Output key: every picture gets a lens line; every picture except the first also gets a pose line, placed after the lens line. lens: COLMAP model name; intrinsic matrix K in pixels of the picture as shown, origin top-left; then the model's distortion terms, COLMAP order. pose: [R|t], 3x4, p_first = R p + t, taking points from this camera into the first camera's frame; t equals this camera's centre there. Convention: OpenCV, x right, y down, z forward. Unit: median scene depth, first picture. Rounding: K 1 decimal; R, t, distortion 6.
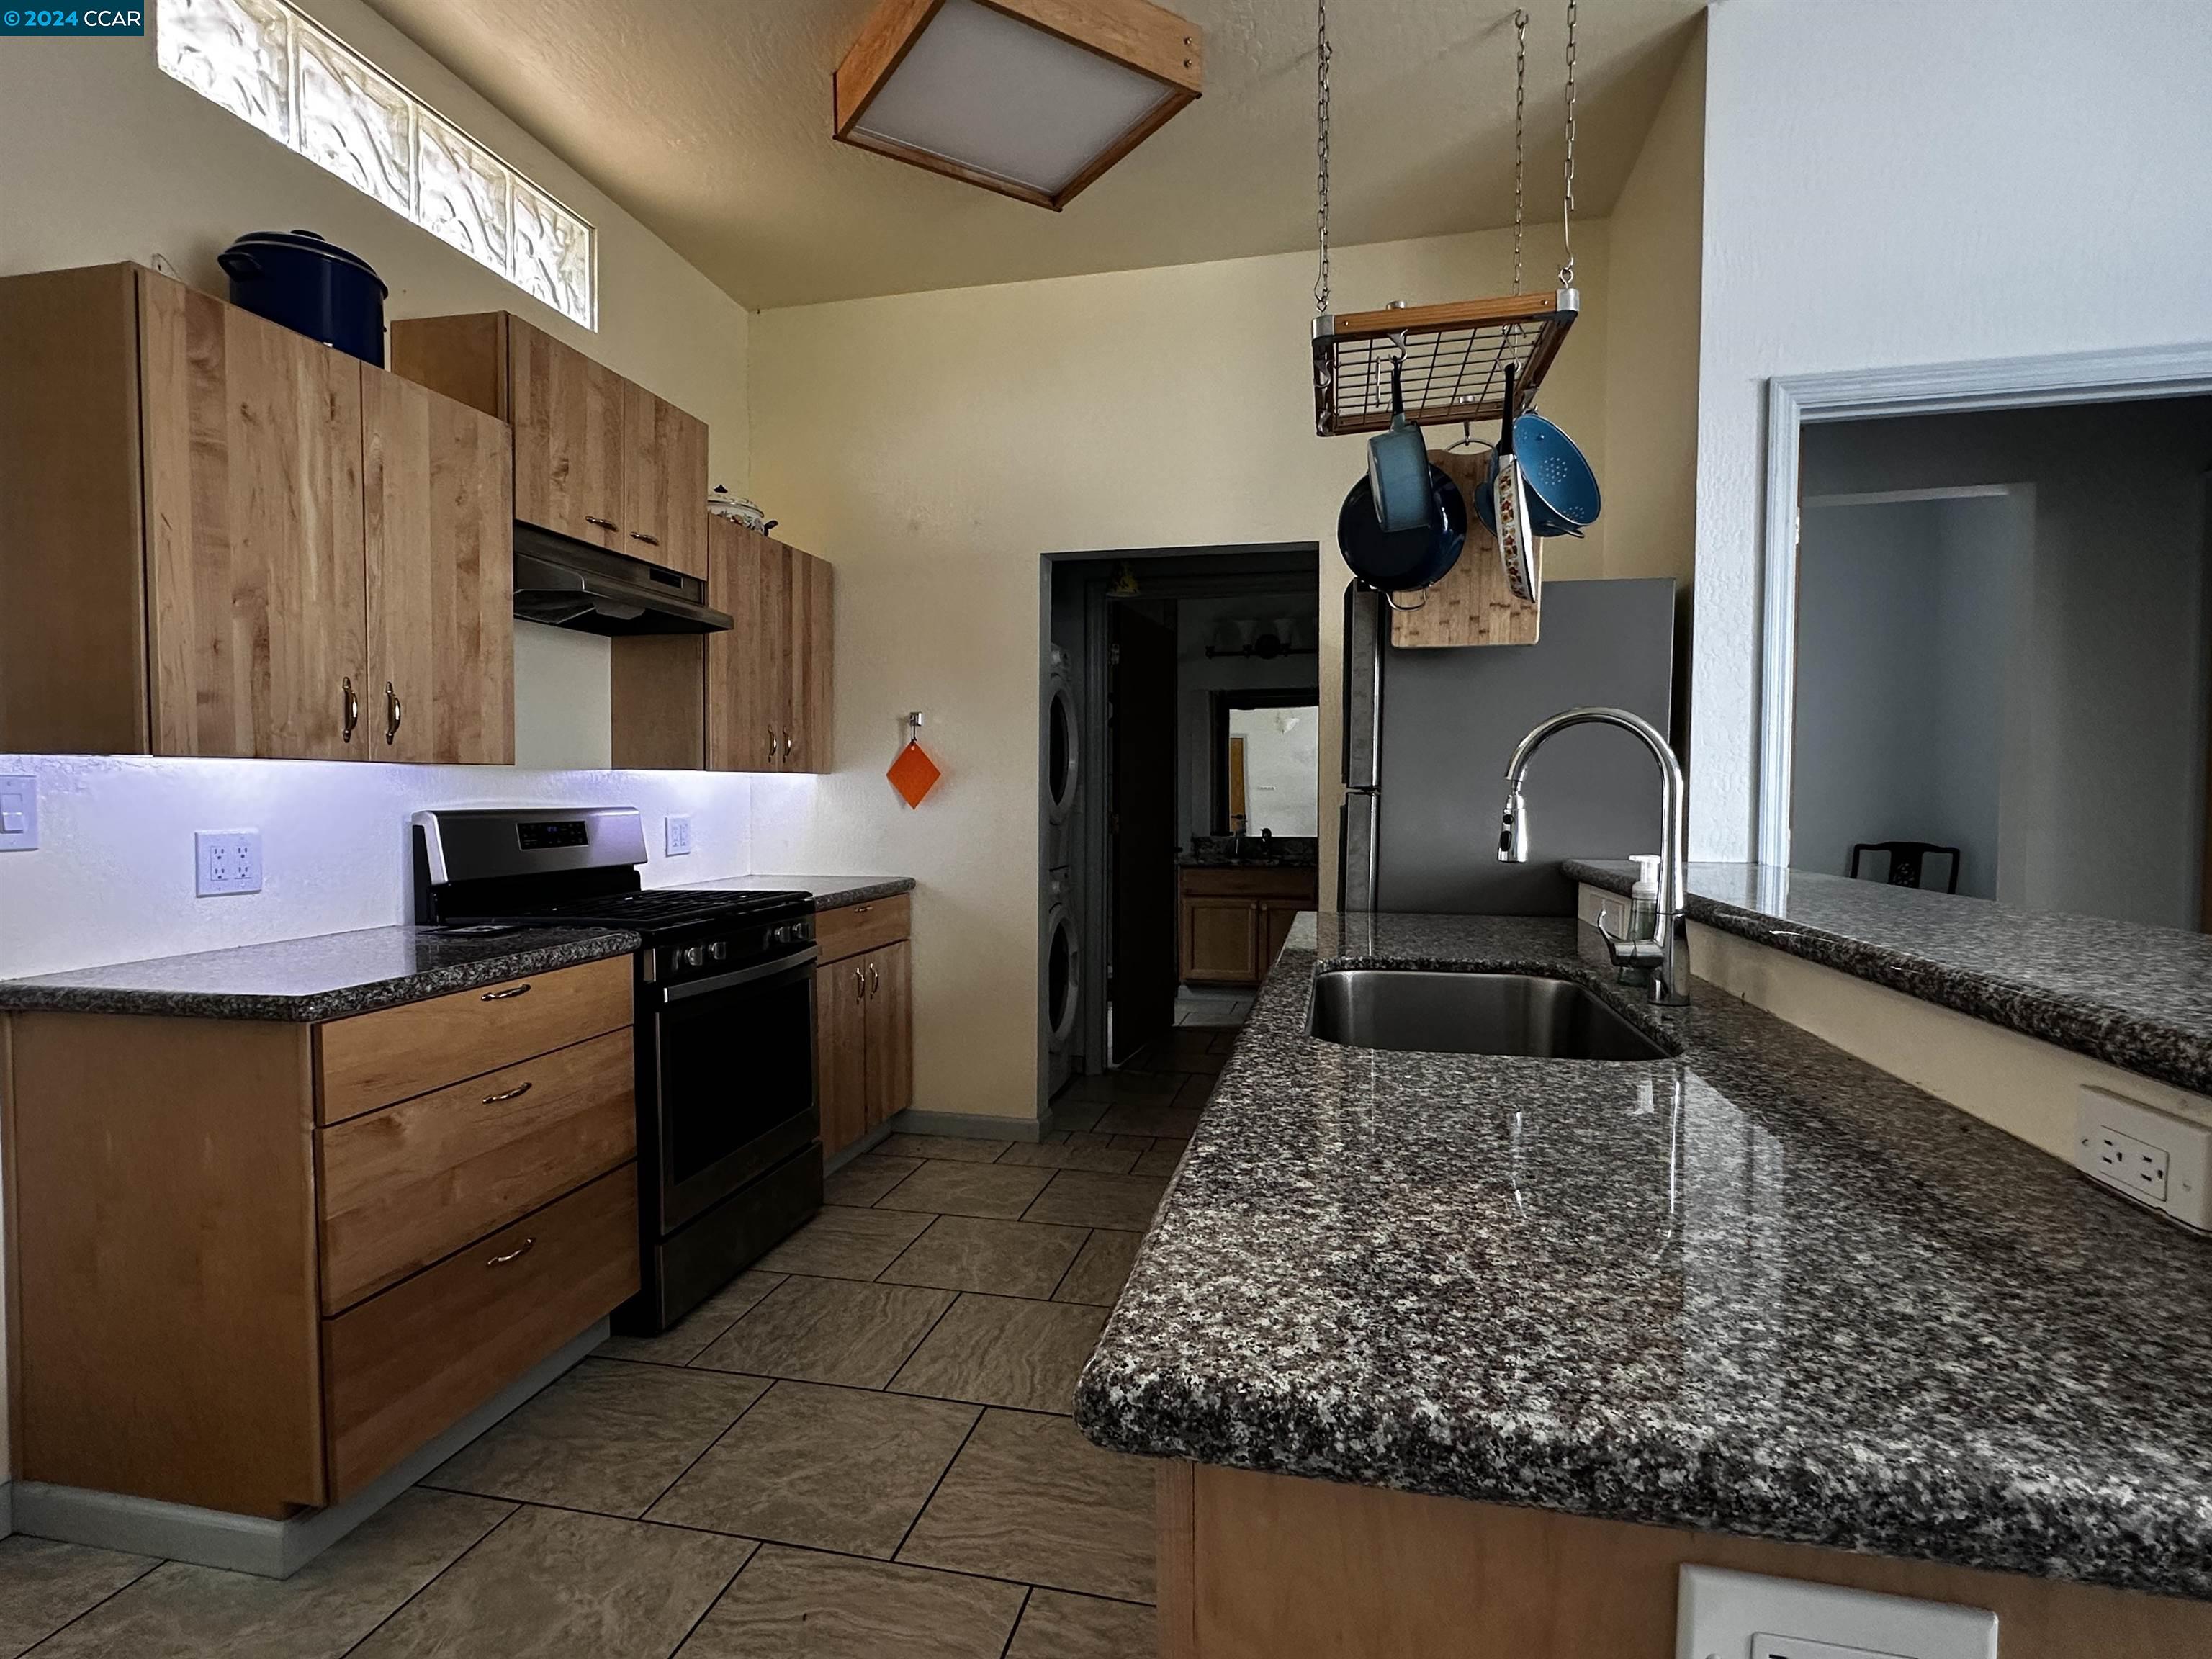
lens RADIAL K [[1074.5, 0, 1109.3], [0, 1074.5, 831.1], [0, 0, 1]] dist [-0.003942, 0.001858]
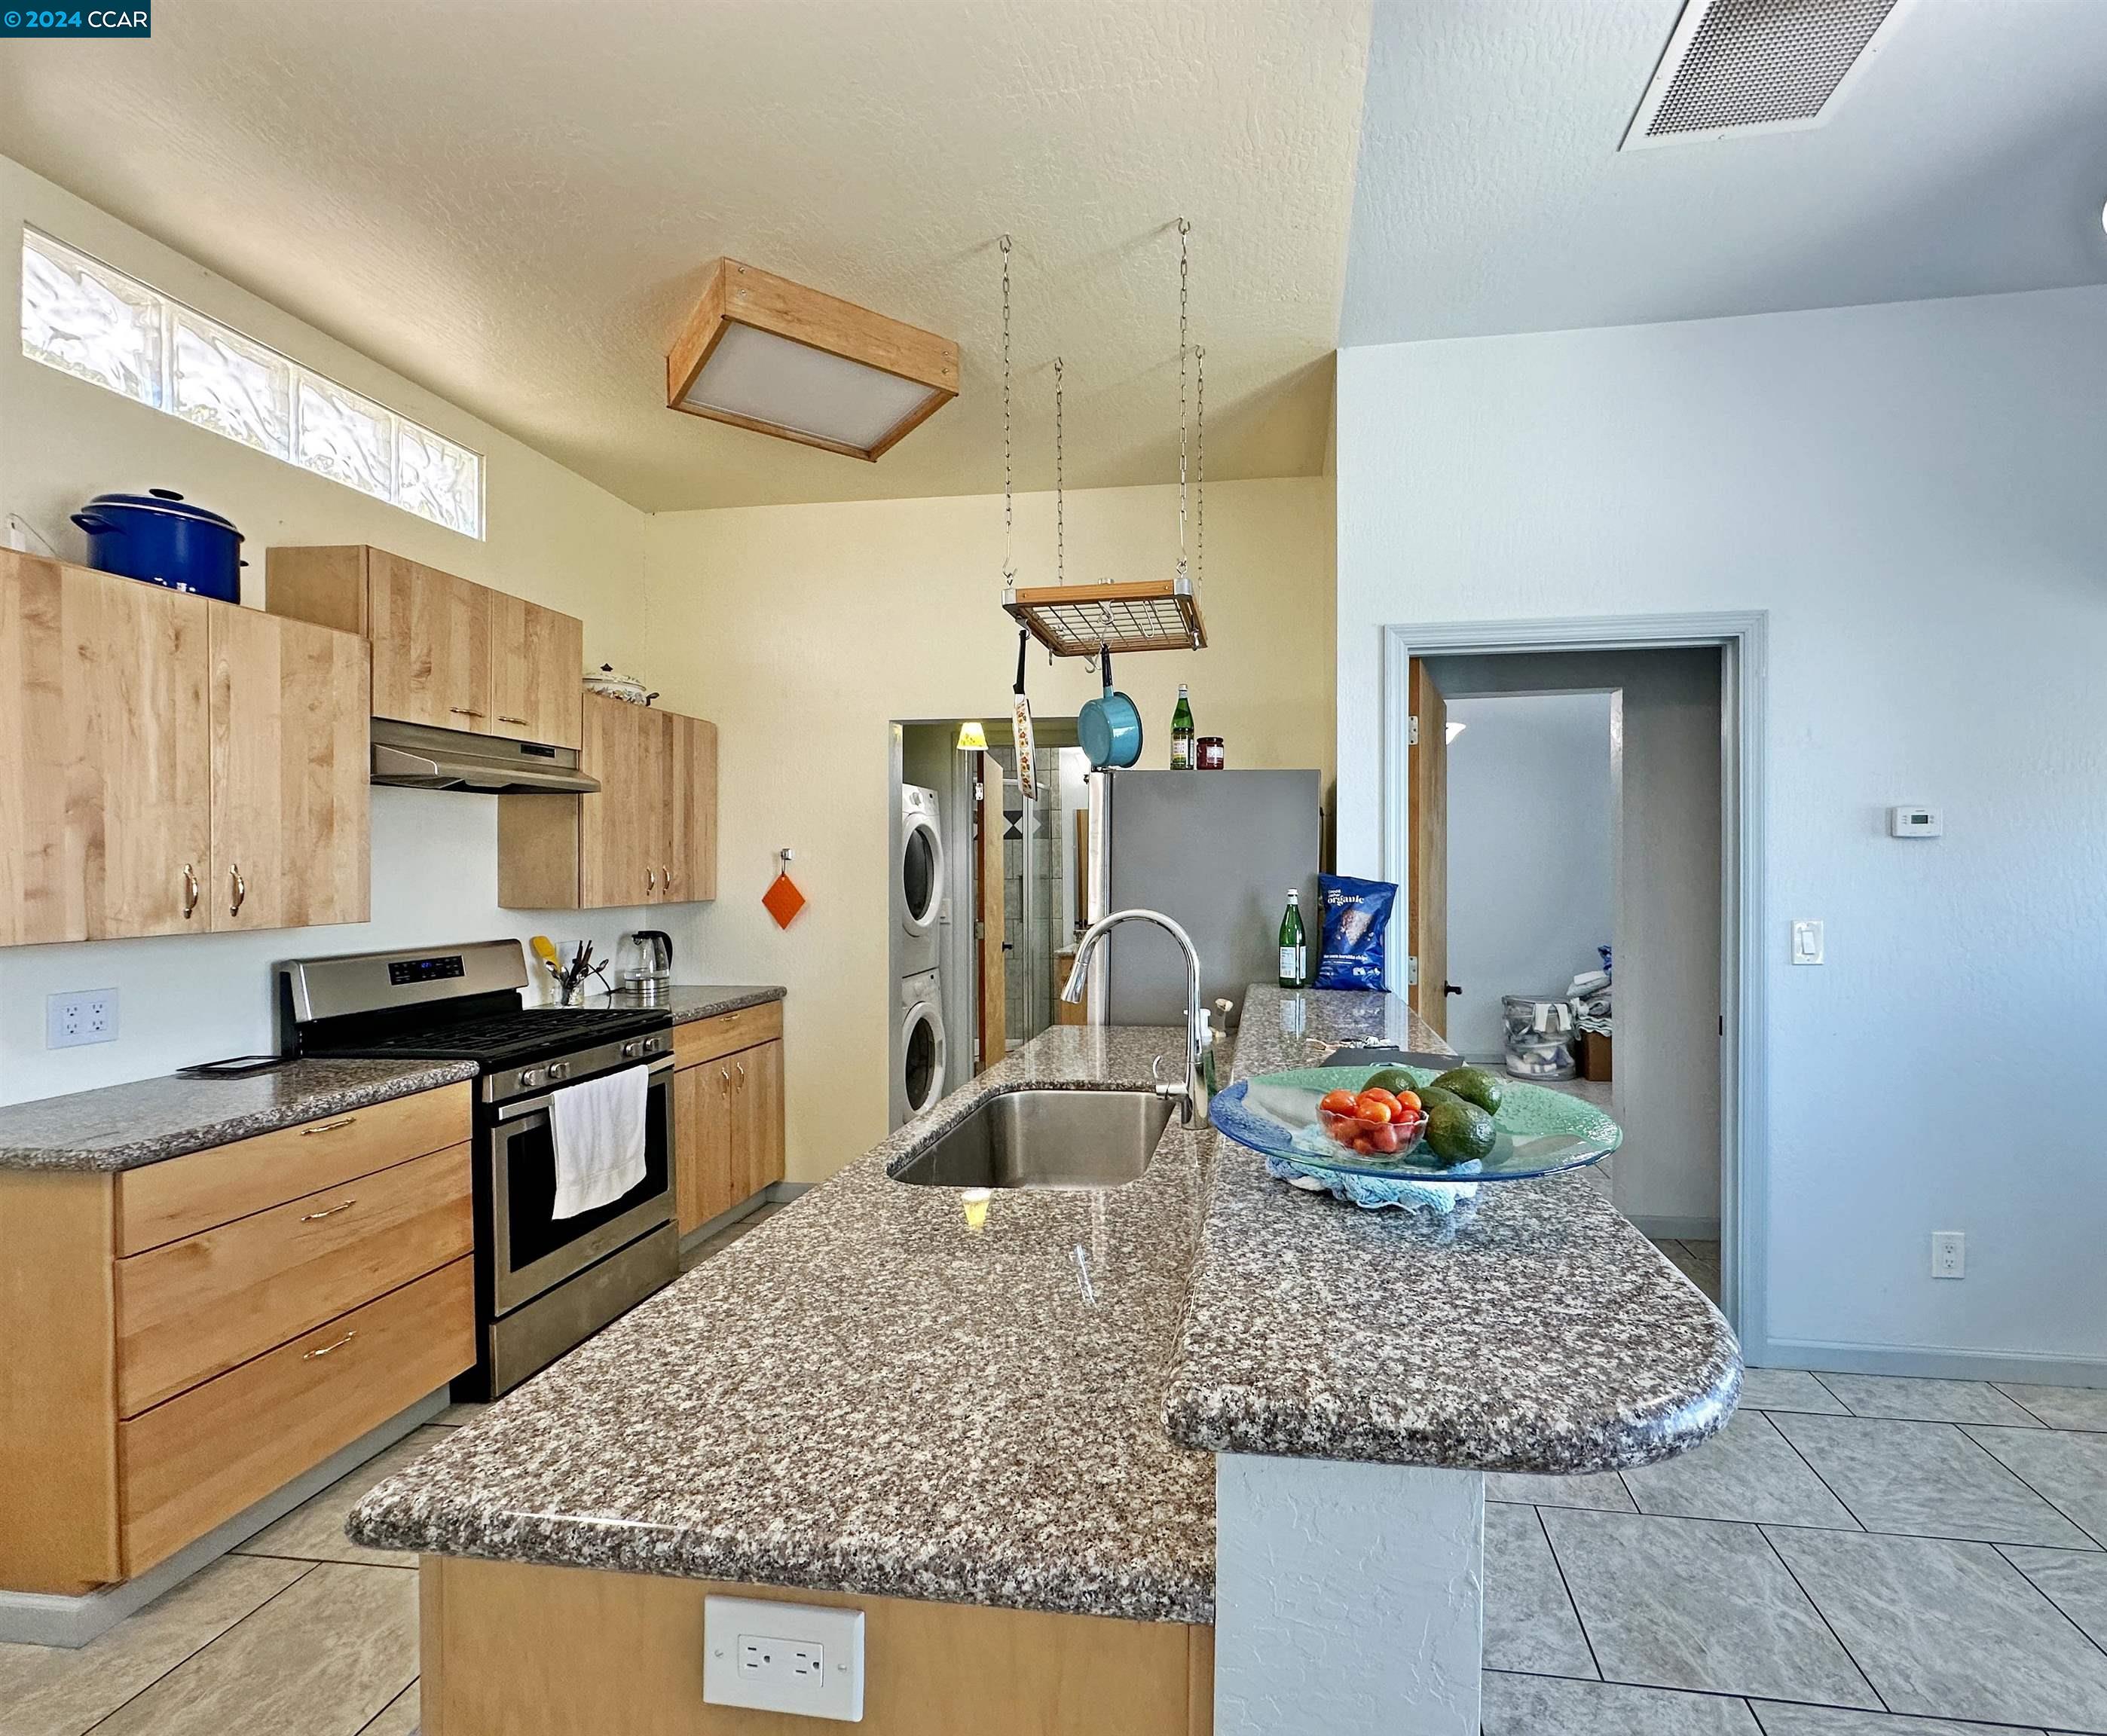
lens RADIAL K [[917.1, 0, 1169.3], [0, 917.1, 874.8], [0, 0, 1]] dist [-0.001717, -0.000041]
pose [[0.994439, -0.005942, 0.105143, 0.263172], [0.009096, 0.999522, -0.029548, -0.090778], [-0.104917, 0.030340, 0.994018, -0.122657]]
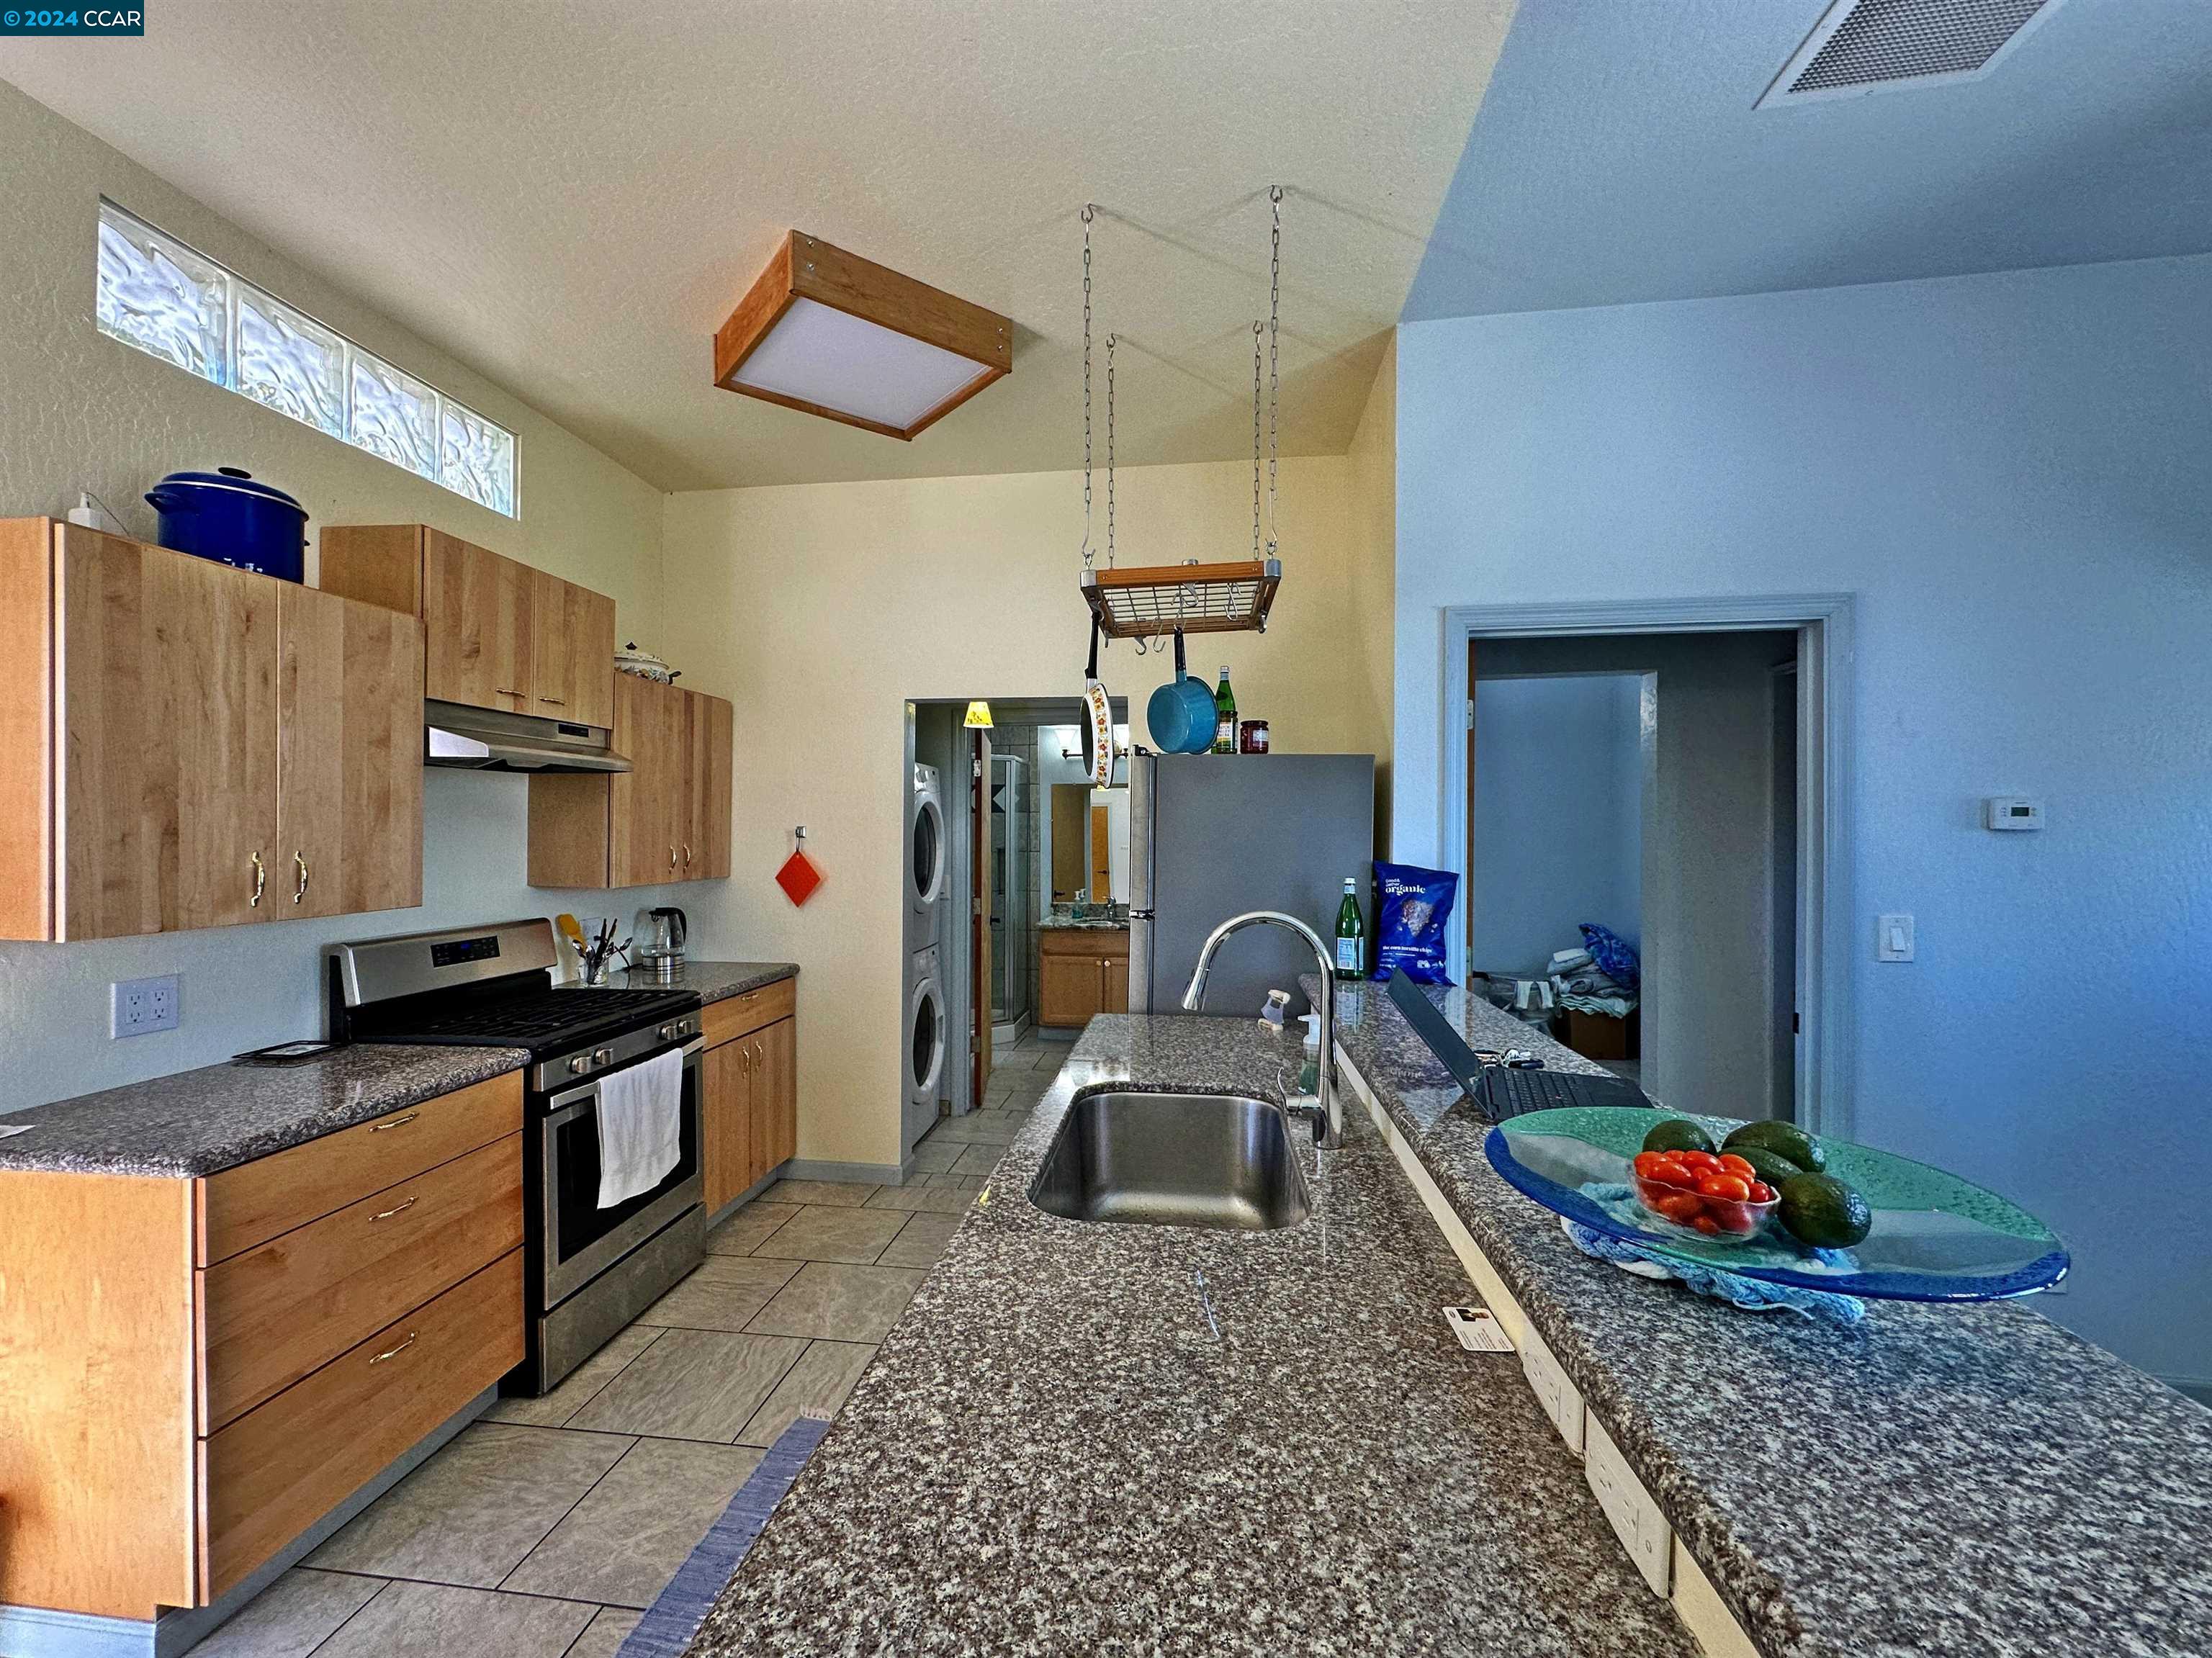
lens RADIAL K [[883.5, 0, 1085.8], [0, 883.5, 837.8], [0, 0, 1]] dist [-0.002207, 0.000112]
pose [[0.996289, 0.001240, 0.086067, 0.101582], [0.001642, 0.999440, -0.033407, -0.123350], [-0.086061, 0.033425, 0.995729, -0.028734]]
